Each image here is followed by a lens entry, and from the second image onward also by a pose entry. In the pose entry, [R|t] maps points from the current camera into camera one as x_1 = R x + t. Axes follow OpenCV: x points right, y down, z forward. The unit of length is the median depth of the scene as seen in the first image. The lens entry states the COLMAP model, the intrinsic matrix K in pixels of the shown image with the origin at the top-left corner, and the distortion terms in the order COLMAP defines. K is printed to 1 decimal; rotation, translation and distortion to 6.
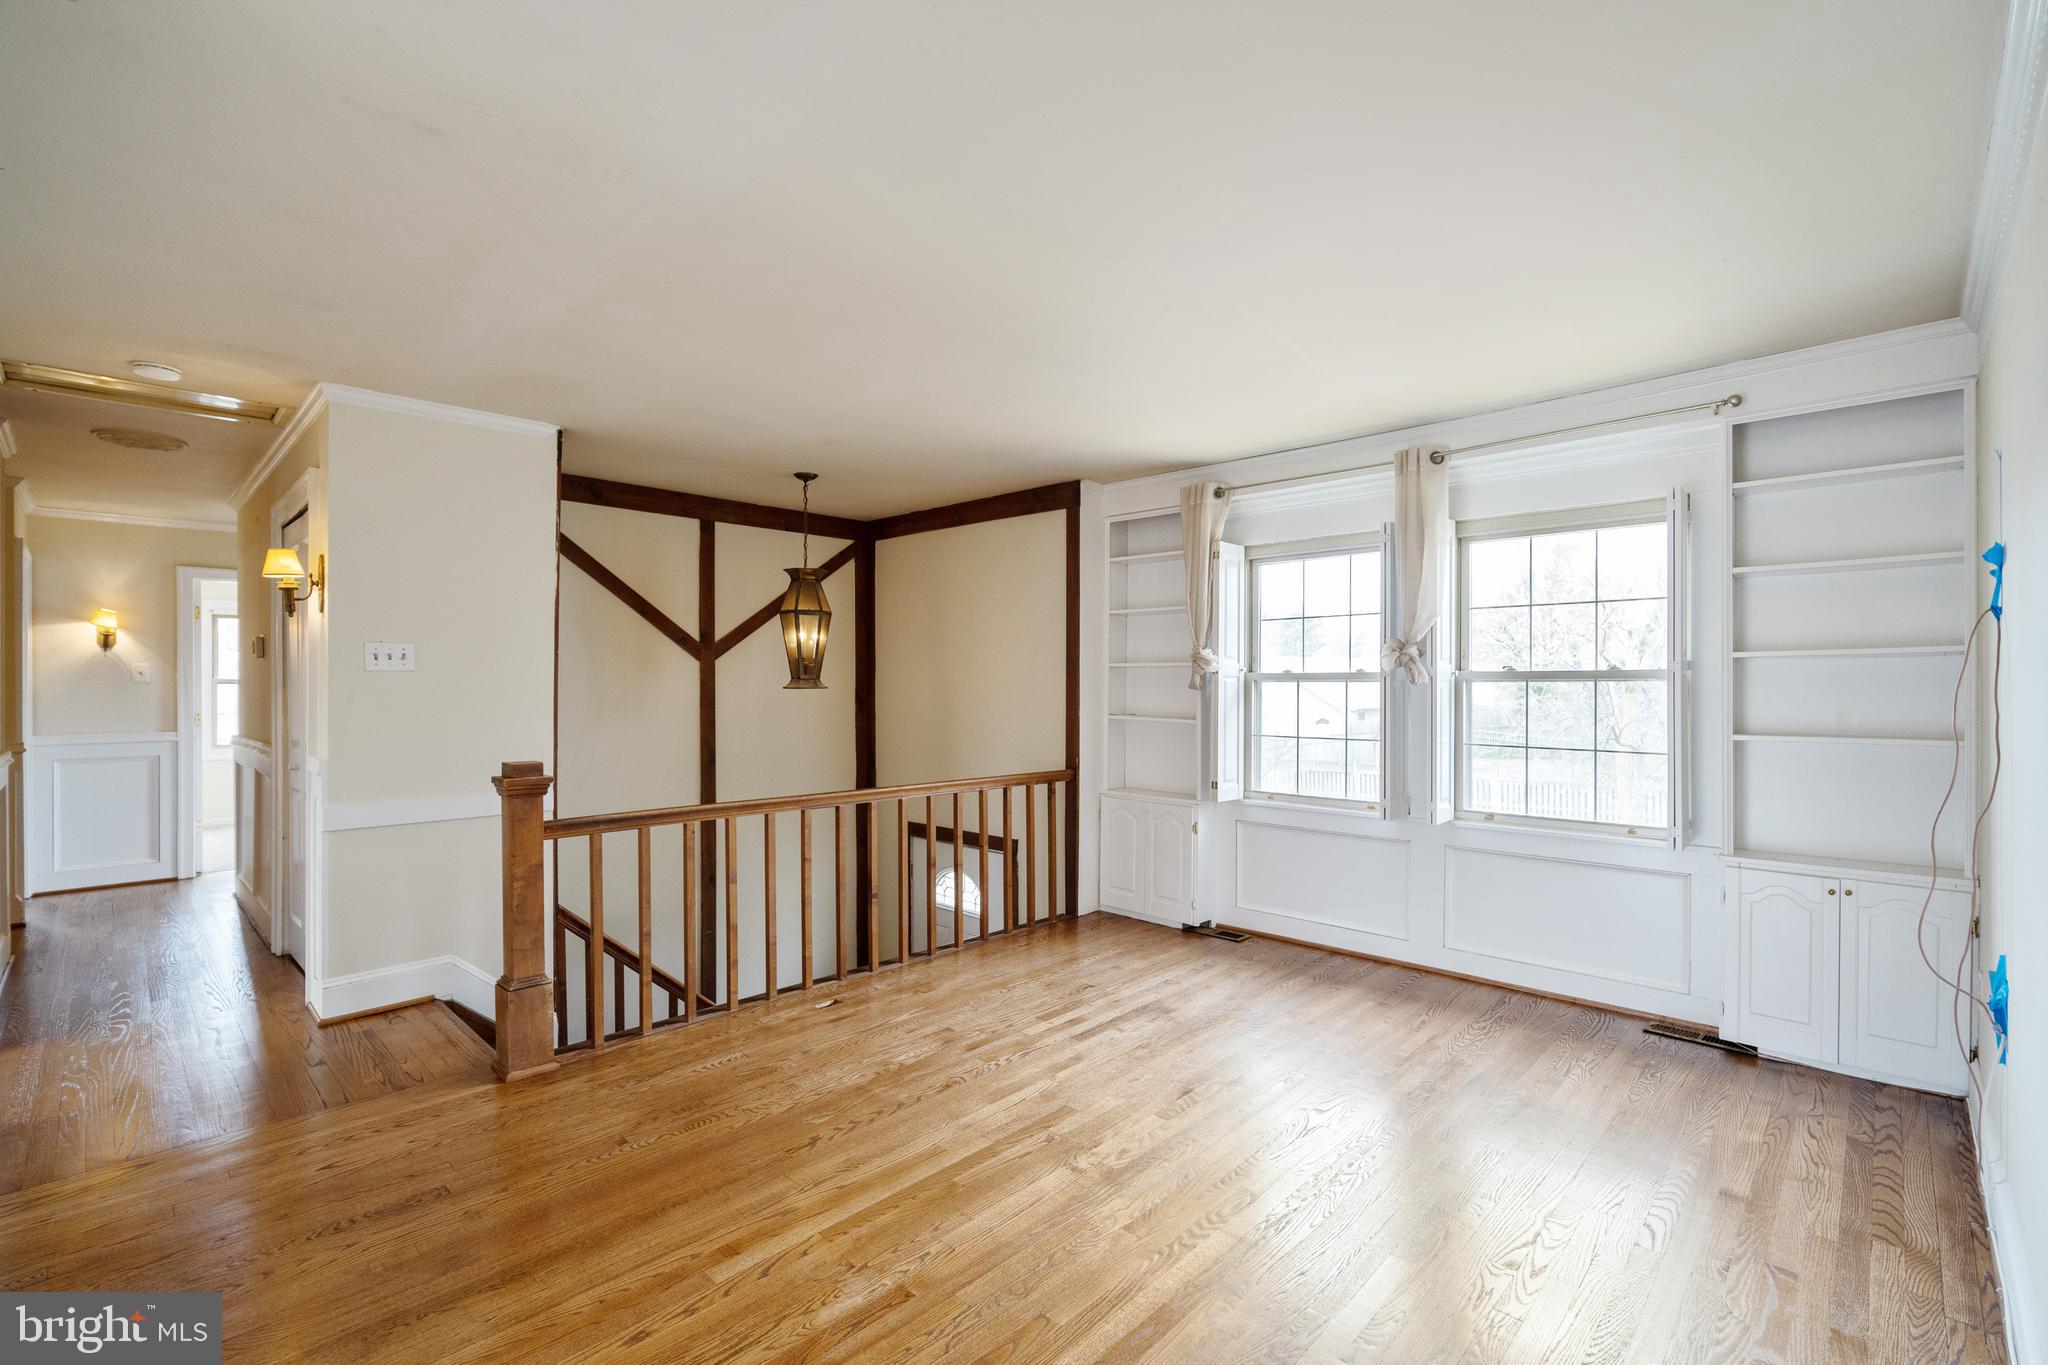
lens RADIAL K [[910.1, 0, 1023.3], [0, 910.1, 687.3], [0, 0, 1]] dist [-0.009895, -0.000158]
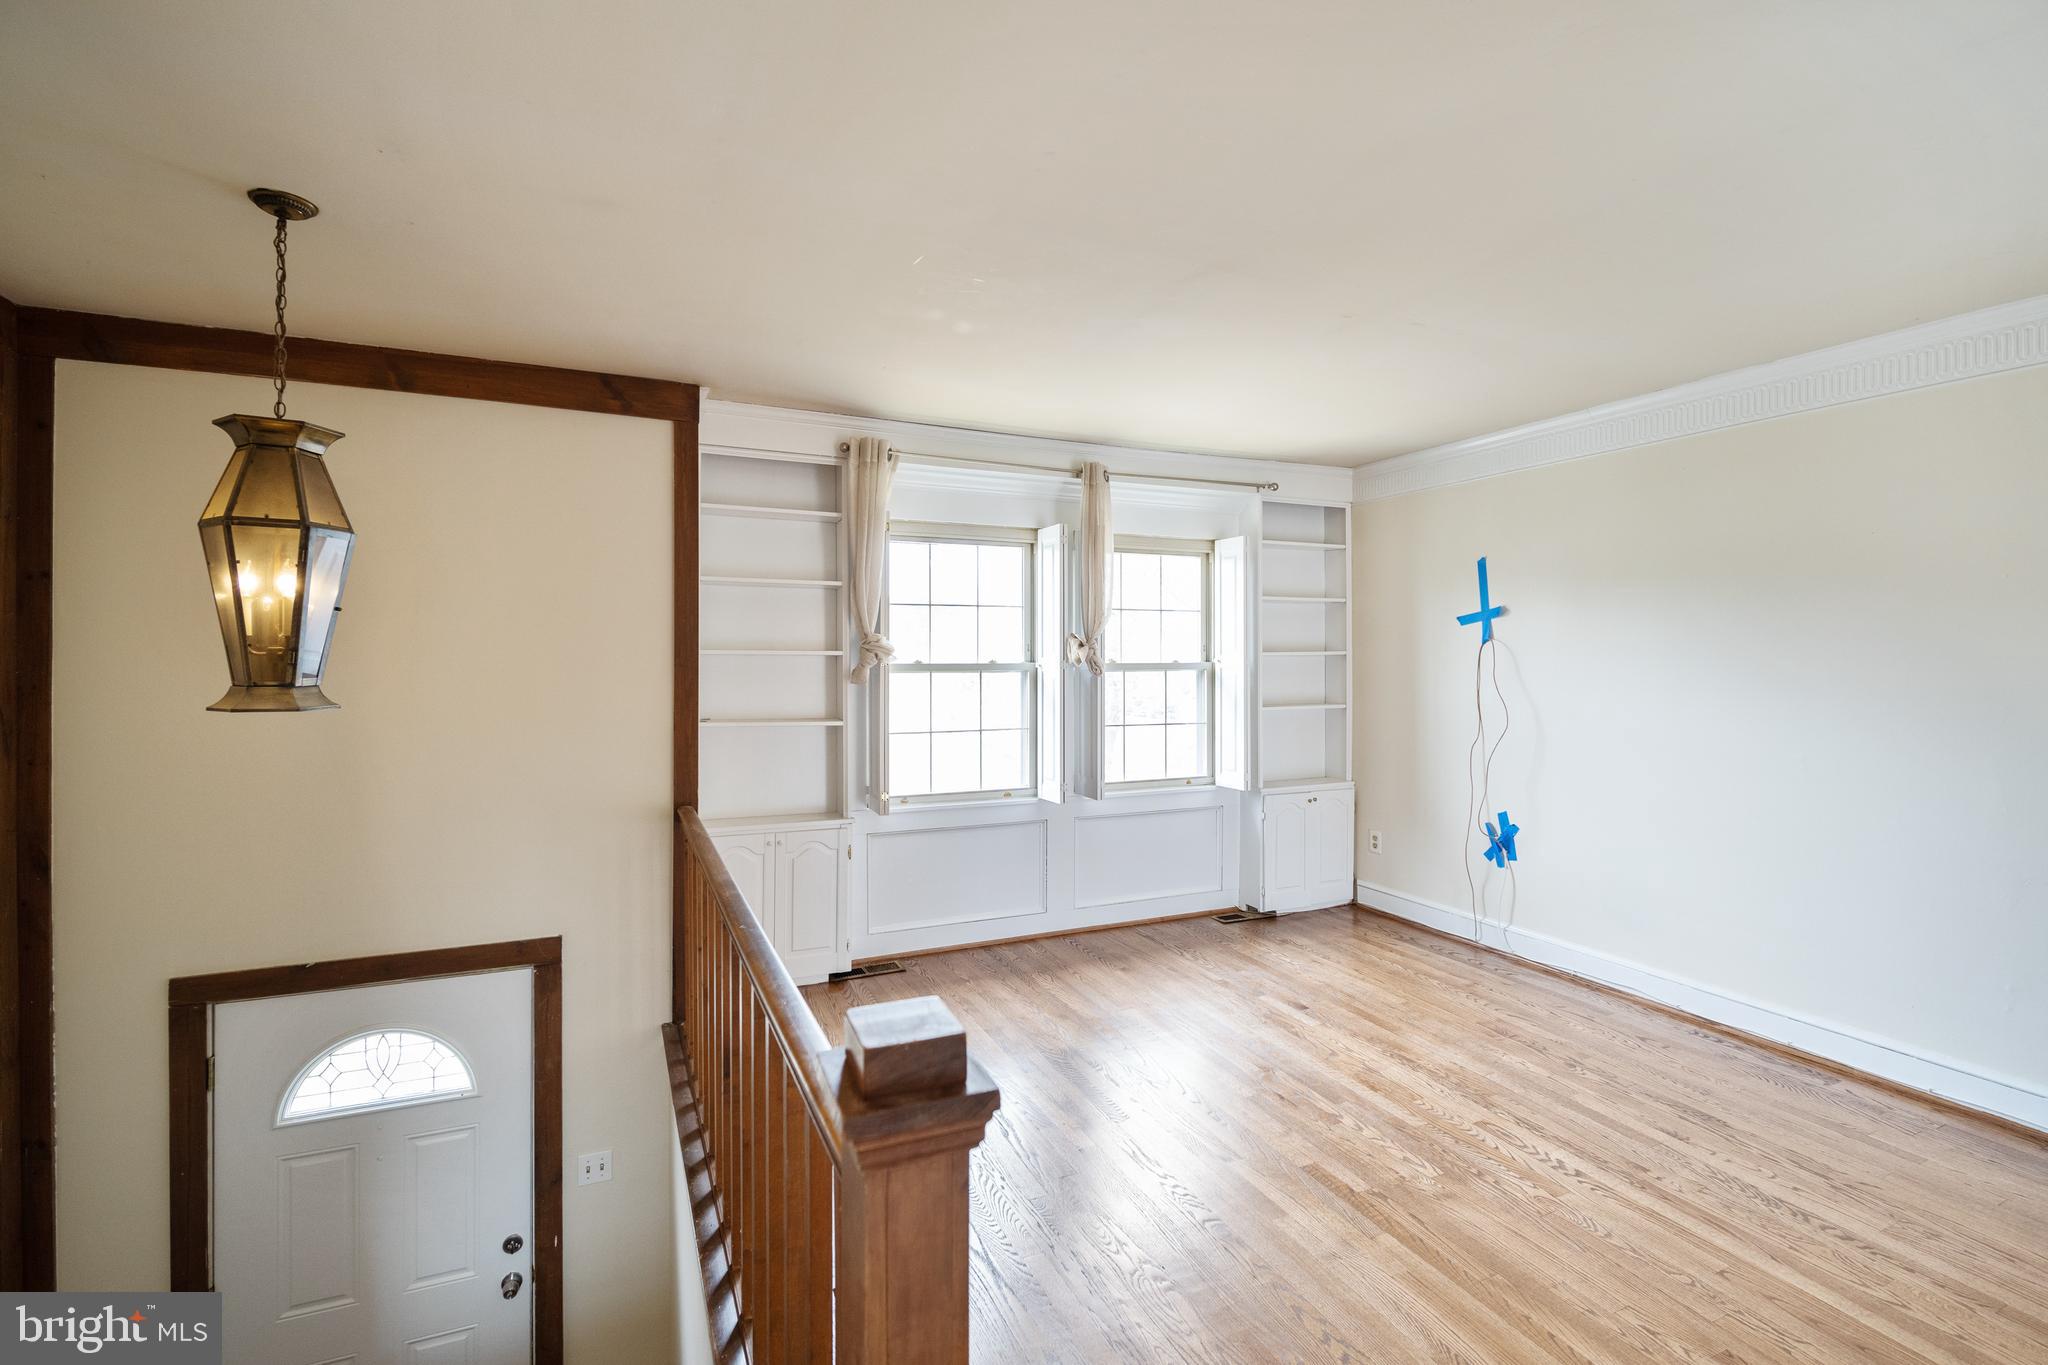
lens RADIAL K [[922.2, 0, 1024.7], [0, 922.2, 643.1], [0, 0, 1]] dist [0.001191, -0.000238]
pose [[0.360376, 0.009567, 0.932758, -0.547312], [0.001247, 0.999942, -0.010738, -0.025880], [-0.932806, 0.005033, 0.360343, 0.563946]]
